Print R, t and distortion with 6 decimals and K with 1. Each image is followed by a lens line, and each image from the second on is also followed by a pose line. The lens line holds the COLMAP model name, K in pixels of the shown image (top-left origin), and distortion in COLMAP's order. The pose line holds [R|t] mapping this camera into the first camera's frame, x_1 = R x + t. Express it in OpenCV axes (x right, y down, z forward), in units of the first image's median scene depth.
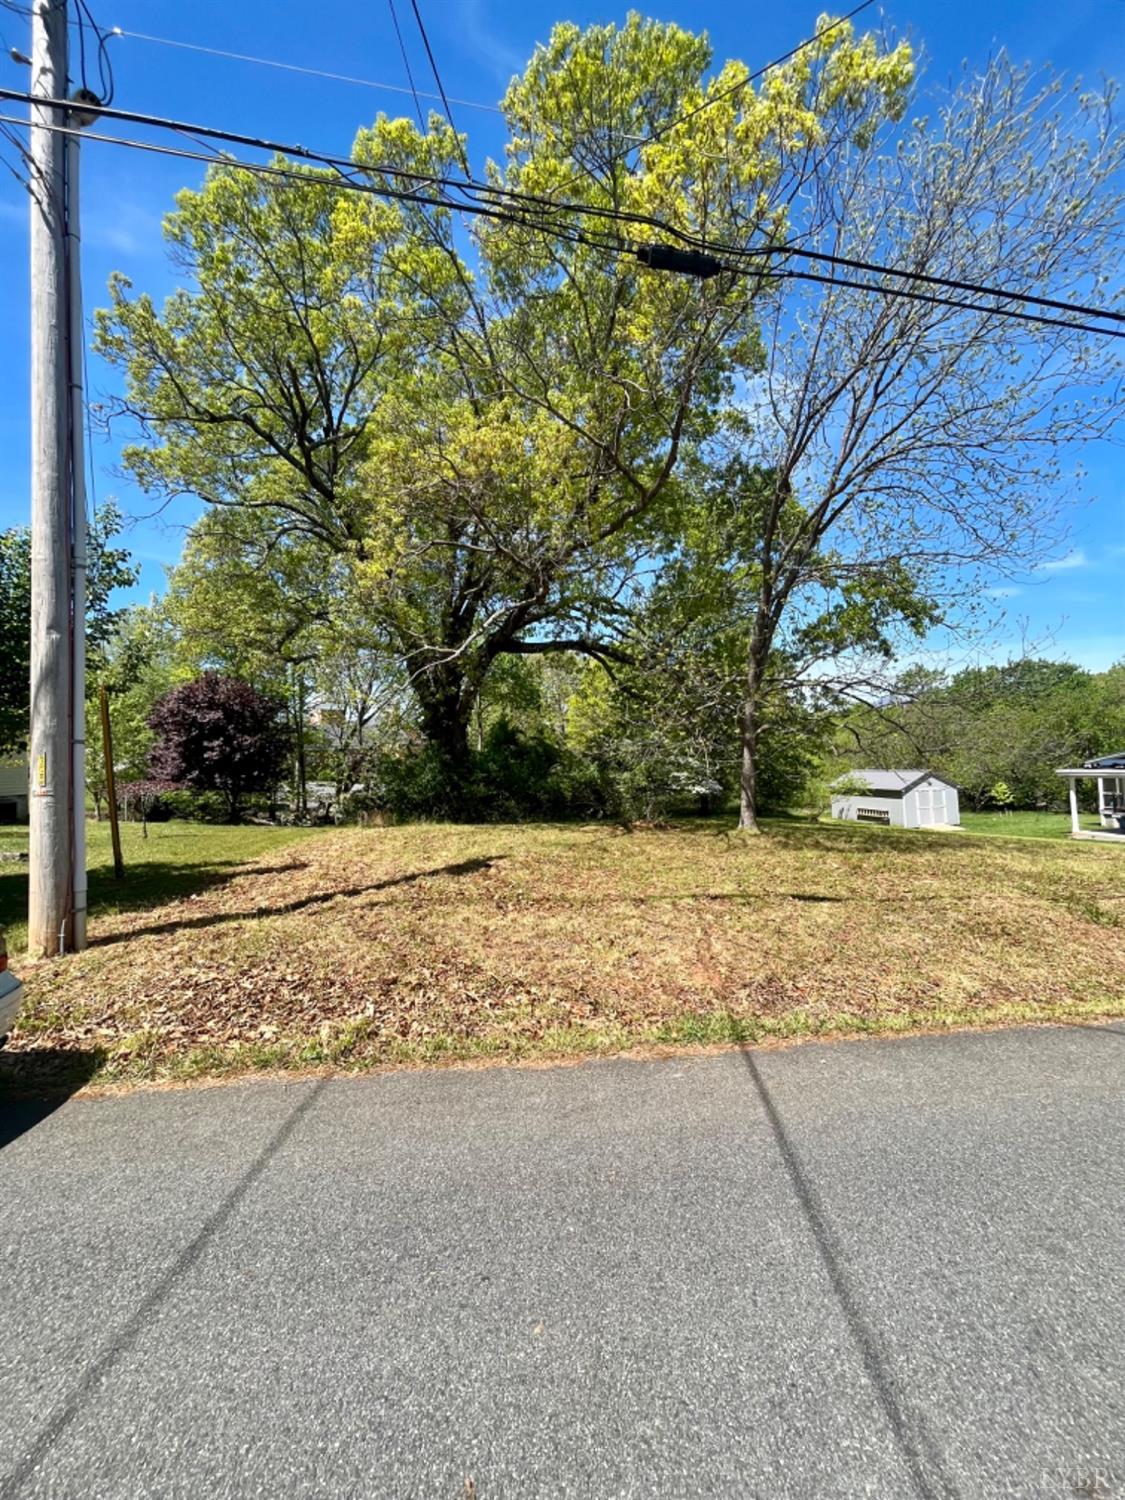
lens RADIAL K [[603.4, 0, 562.5], [0, 603.4, 750.0], [0, 0, 1]] dist [-0.003128, -0.000207]
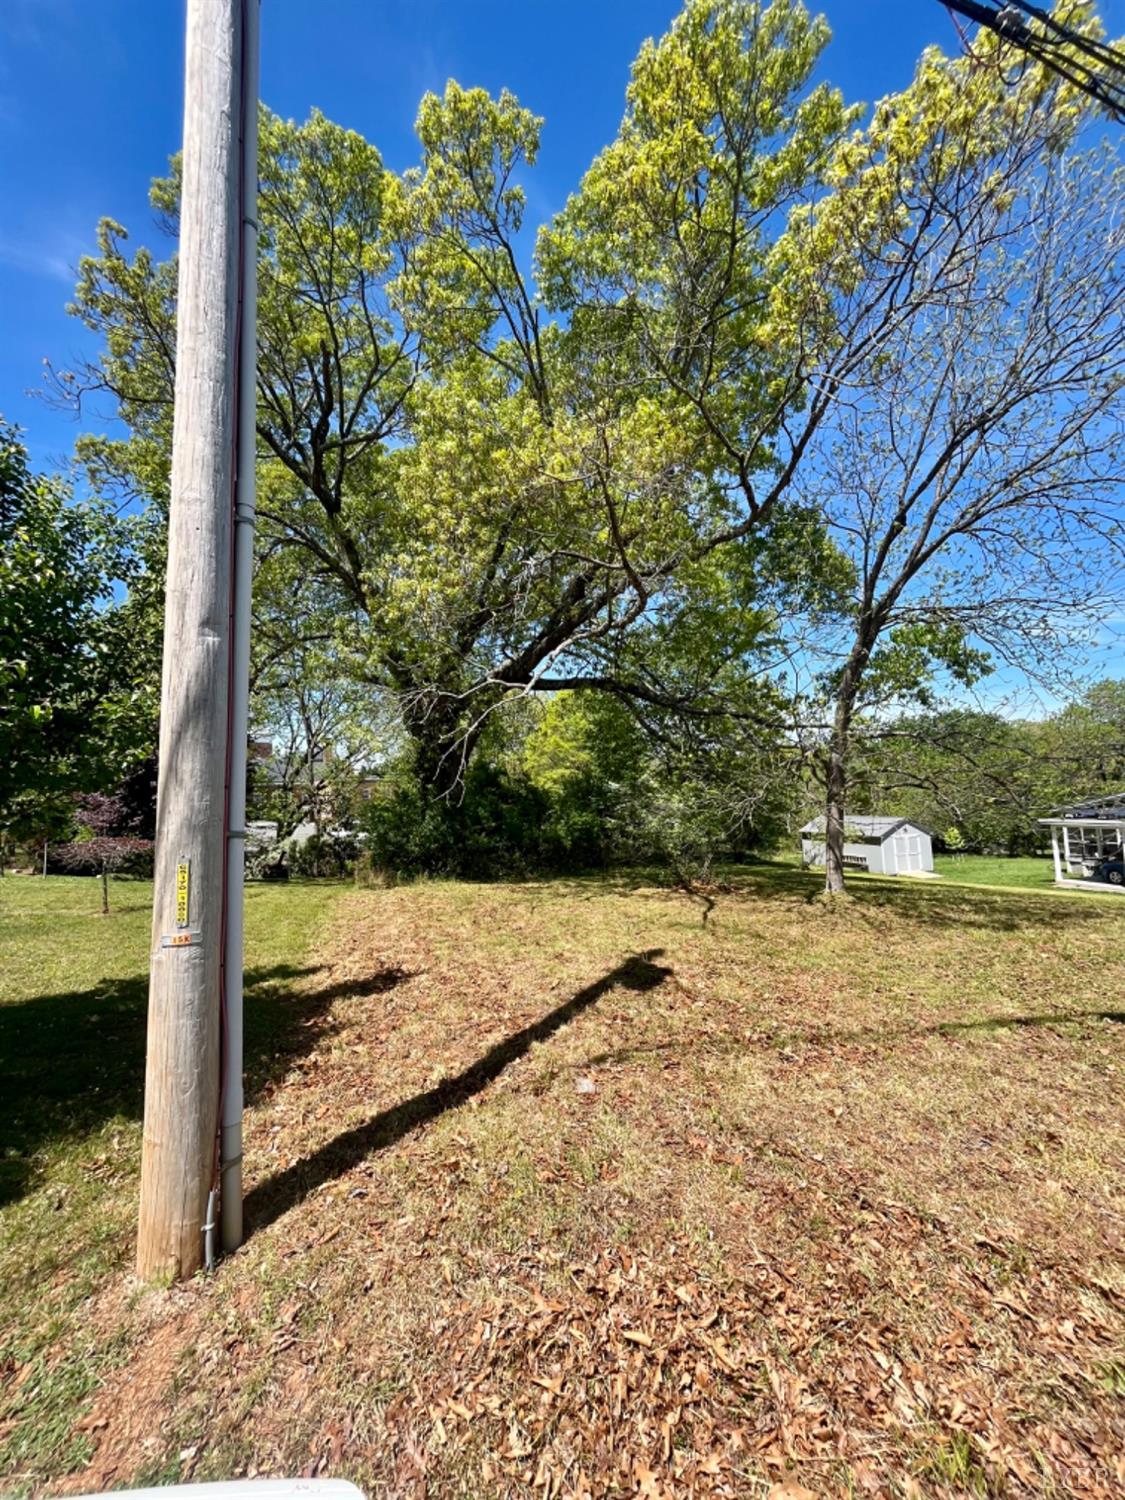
lens RADIAL K [[603.4, 0, 562.5], [0, 603.4, 750.0], [0, 0, 1]] dist [-0.003128, -0.000207]
pose [[0.992856, 0.019199, 0.117767, -0.182153], [-0.011878, 0.997971, -0.062555, -0.018660], [-0.118729, 0.060710, 0.991069, 0.133177]]
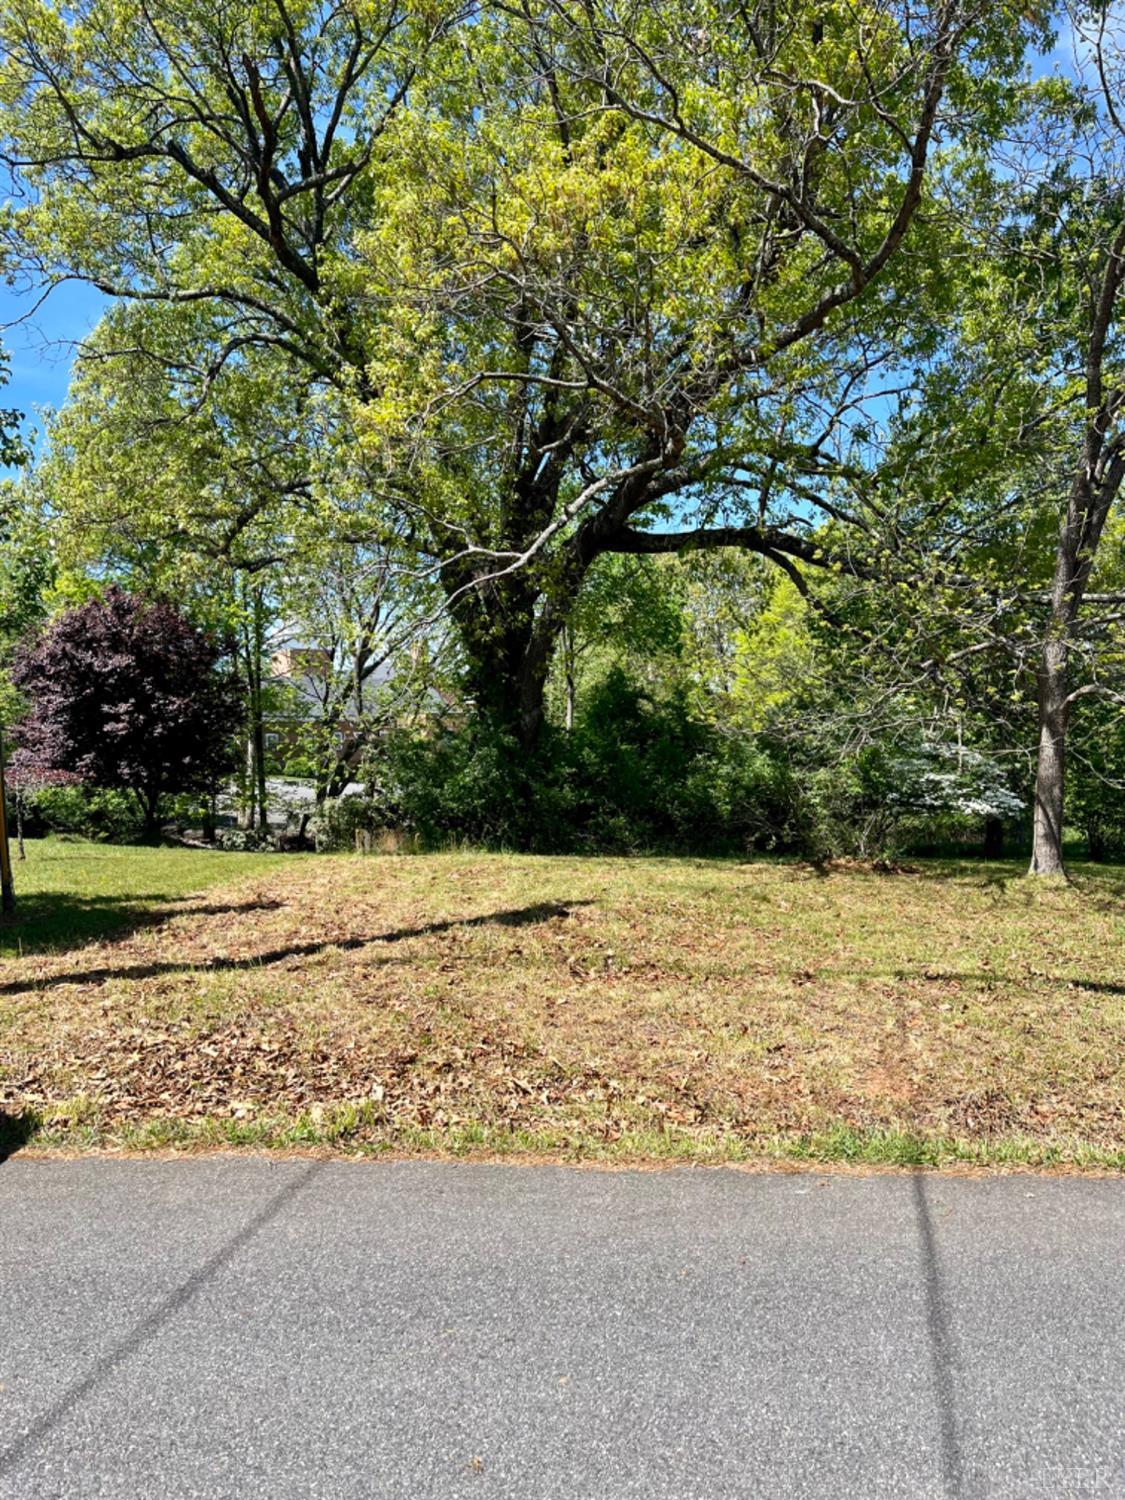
lens RADIAL K [[1133.6, 0, 562.5], [0, 1133.6, 750.0], [0, 0, 1]] dist [0.128105, -0.167599]
pose [[0.989385, 0.016588, -0.144371, 0.021407], [-0.013687, 0.999684, 0.021064, 0.000368], [0.144675, -0.018865, 0.989299, -0.076036]]
